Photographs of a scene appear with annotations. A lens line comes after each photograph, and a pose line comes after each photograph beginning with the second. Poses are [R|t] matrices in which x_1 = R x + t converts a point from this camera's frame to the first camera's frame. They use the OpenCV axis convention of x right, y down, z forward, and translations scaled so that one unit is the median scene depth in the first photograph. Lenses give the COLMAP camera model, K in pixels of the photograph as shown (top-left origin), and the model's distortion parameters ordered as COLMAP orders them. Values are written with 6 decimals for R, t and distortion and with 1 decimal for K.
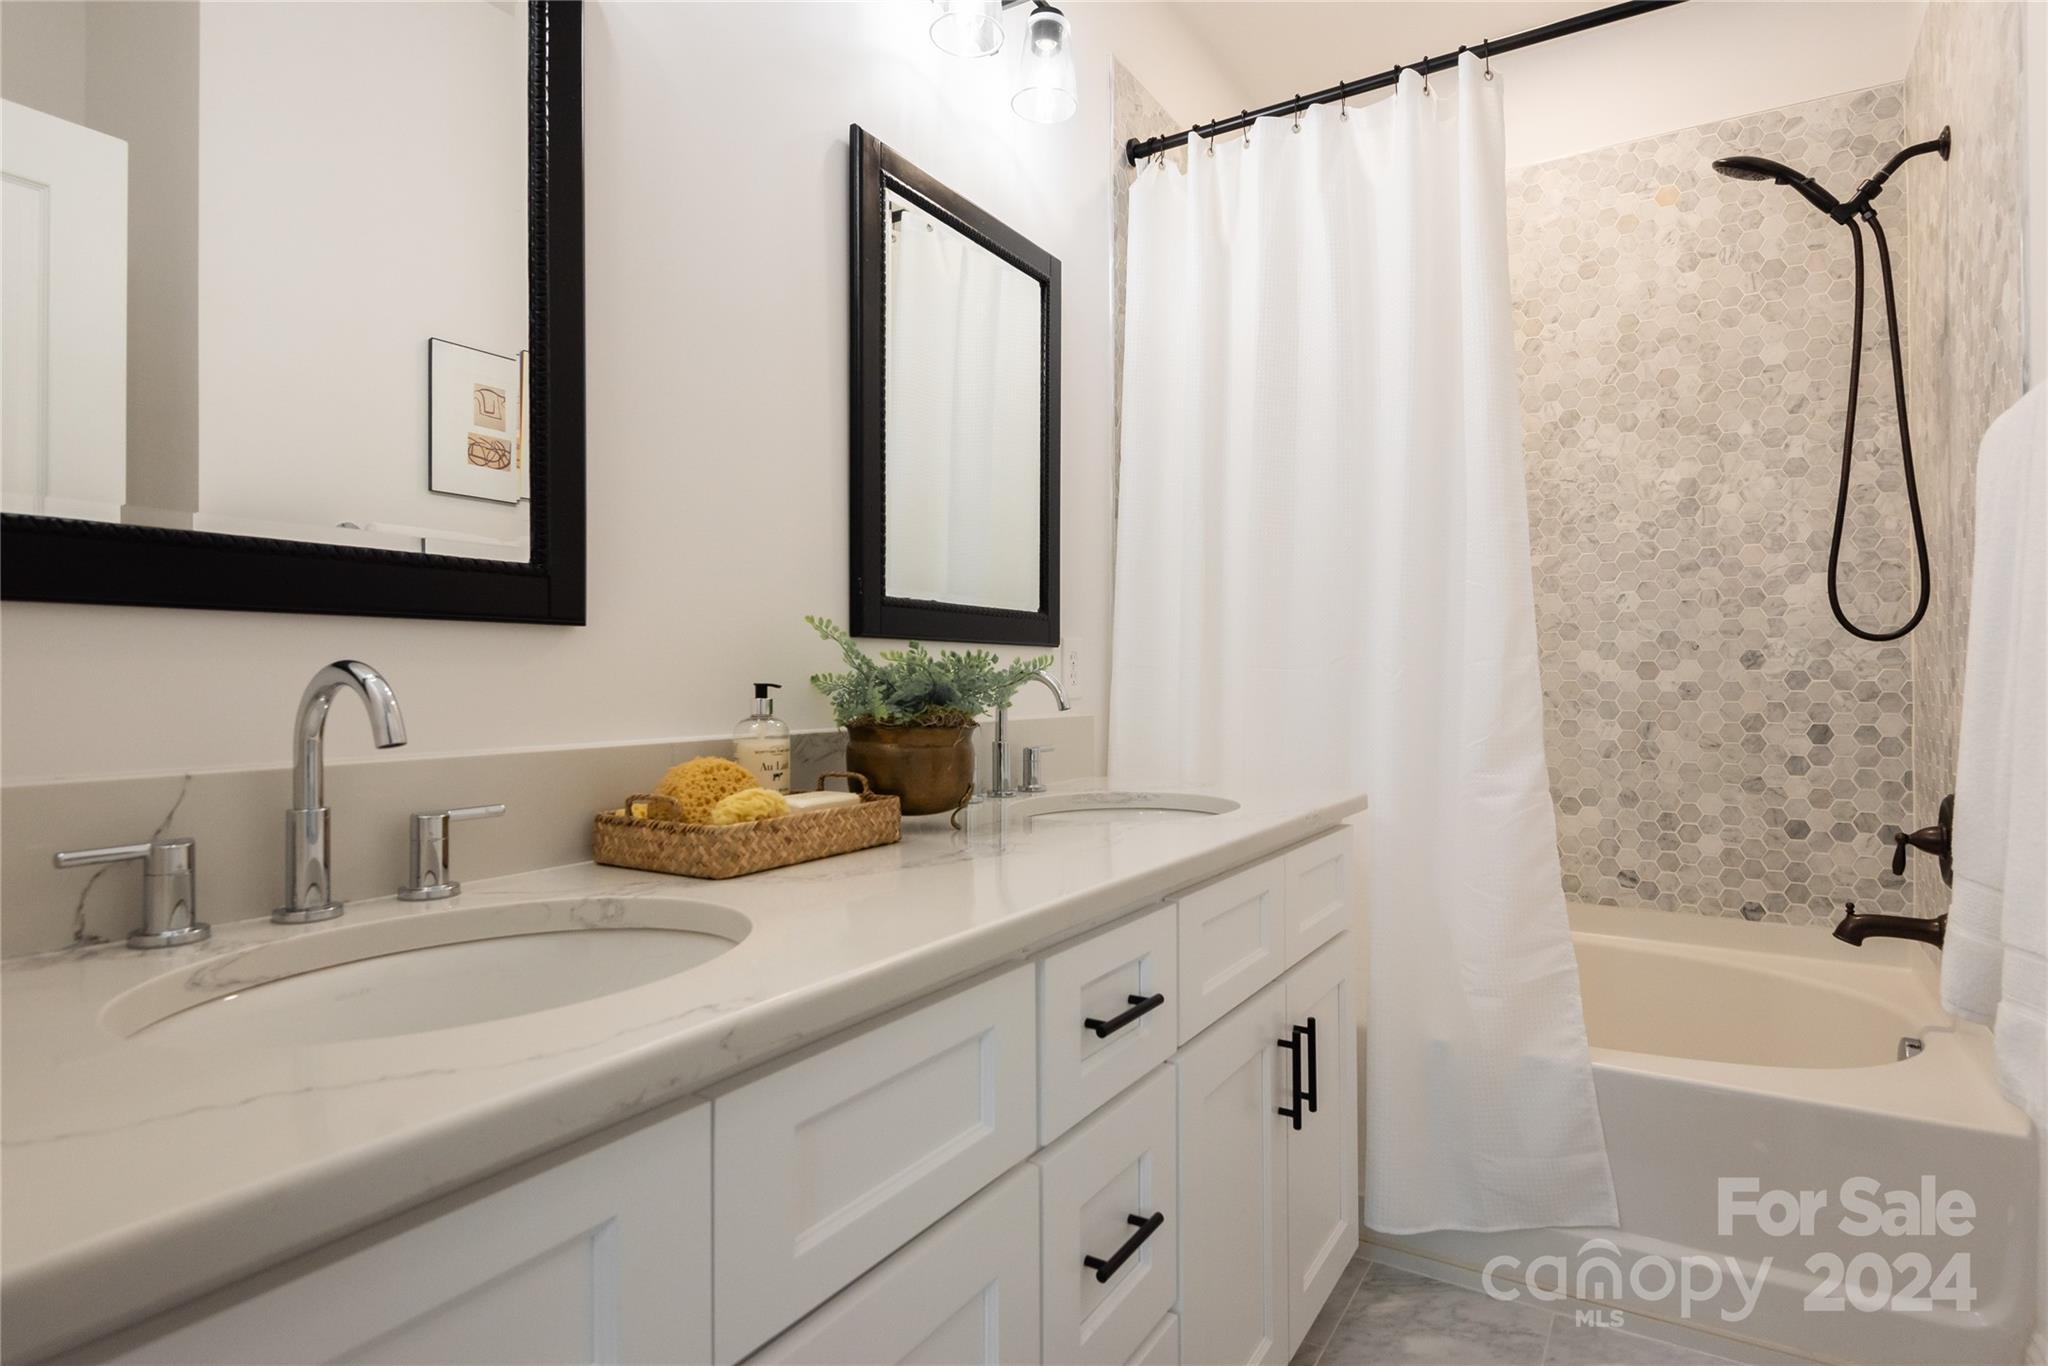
lens RADIAL K [[1094.2, 0, 1028.3], [0, 1094.2, 686.2], [0, 0, 1]] dist [0.001823, -0.002325]
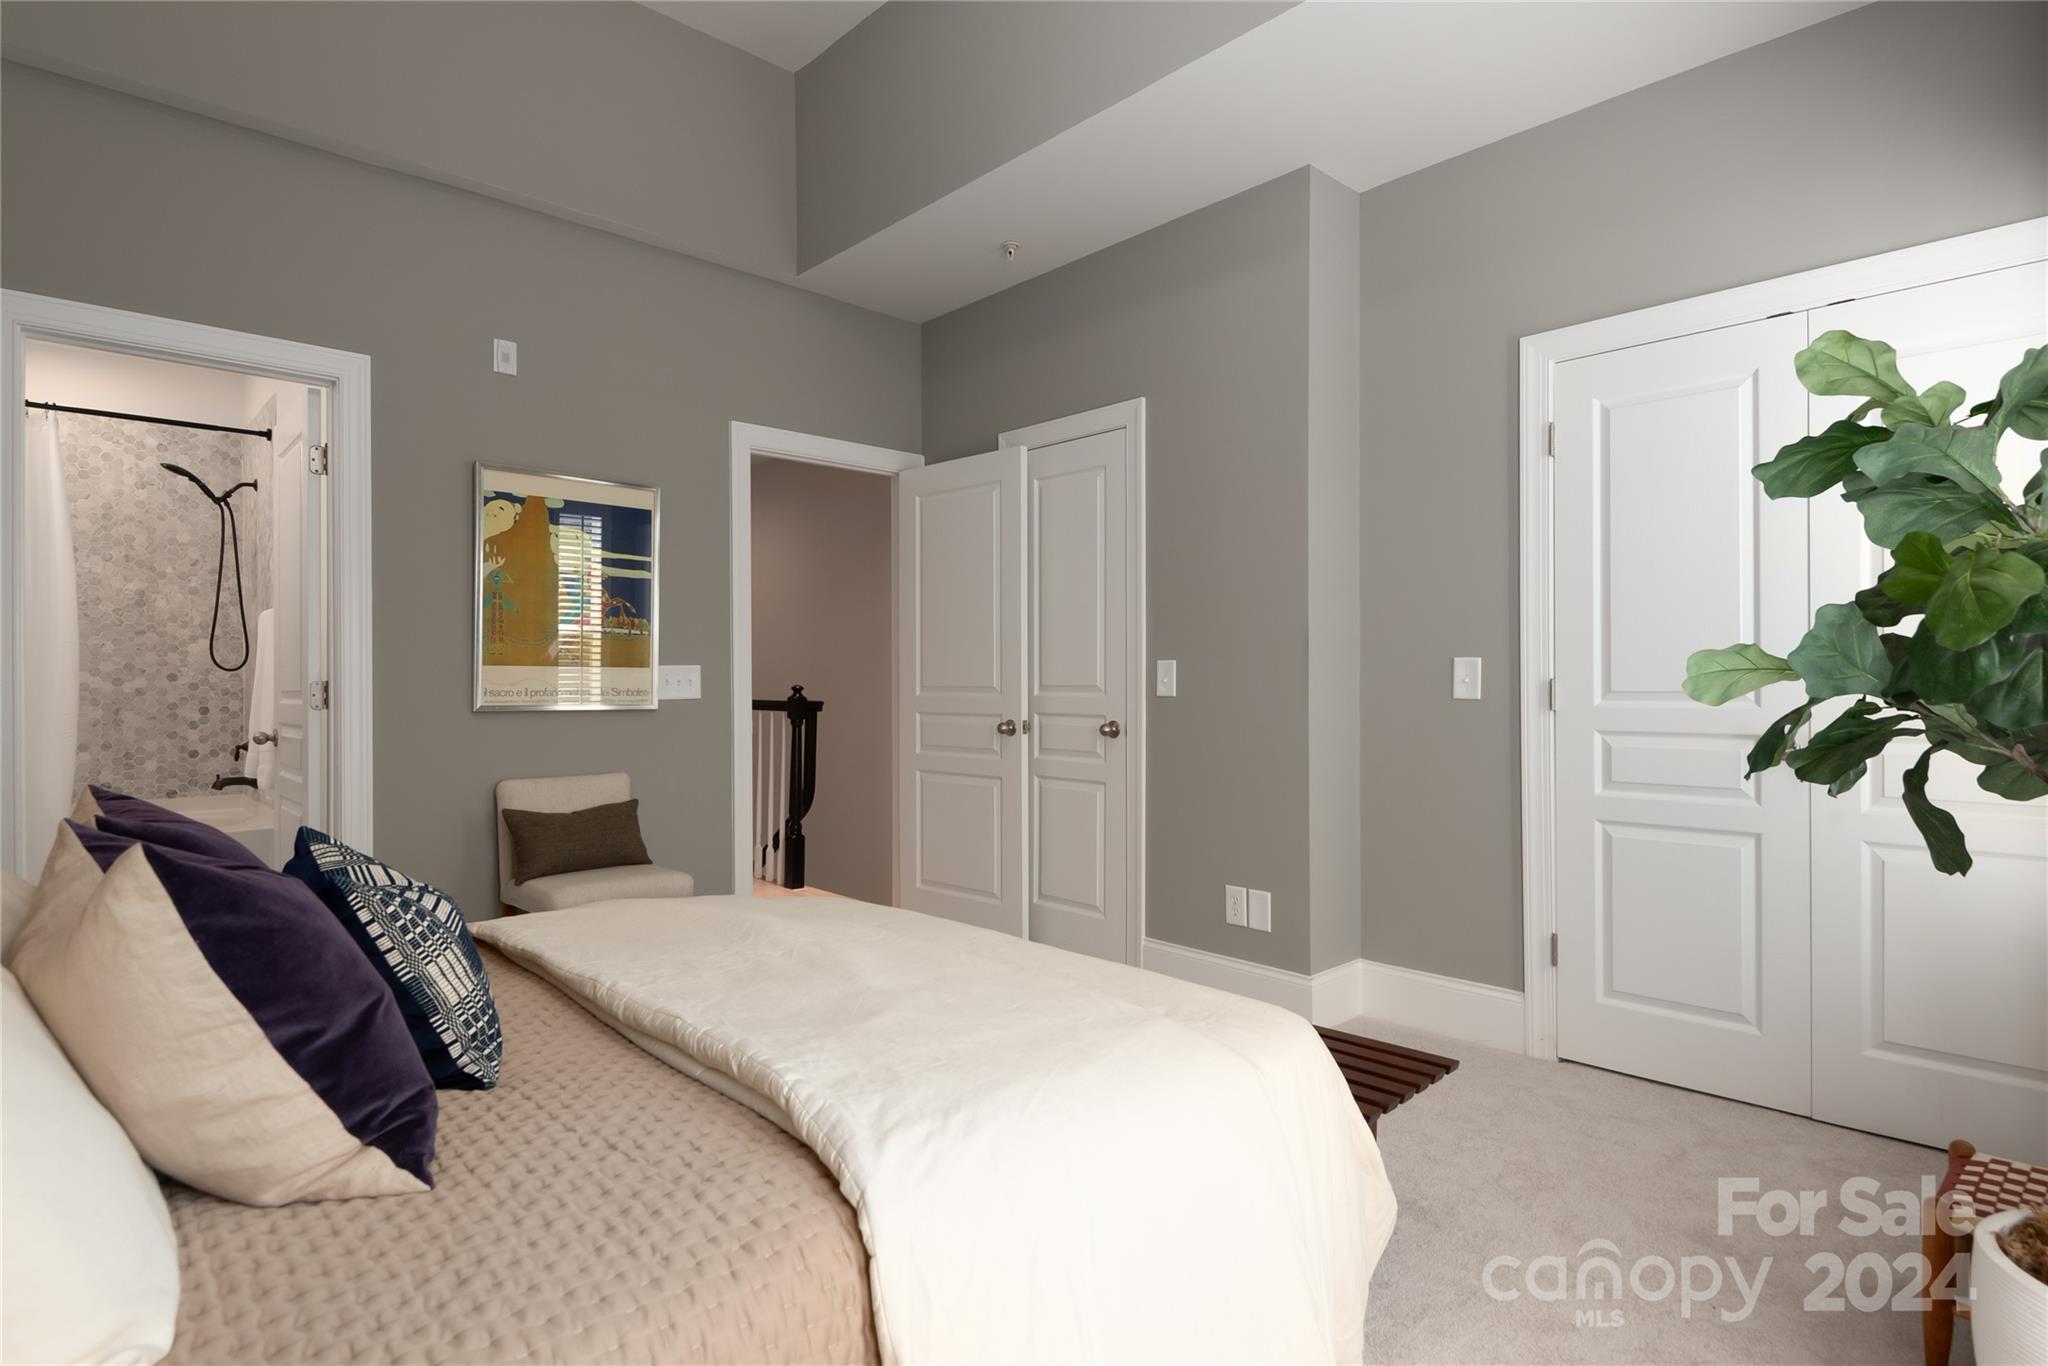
lens RADIAL K [[1094.2, 0, 1029.3], [0, 1094.2, 673.5], [0, 0, 1]] dist [0.001823, -0.002325]
pose [[0.273481, 0.000532, 0.961877, -0.952018], [-0.005482, 0.999984, 0.001006, -0.043091], [-0.961862, -0.005549, 0.273480, -1.215040]]
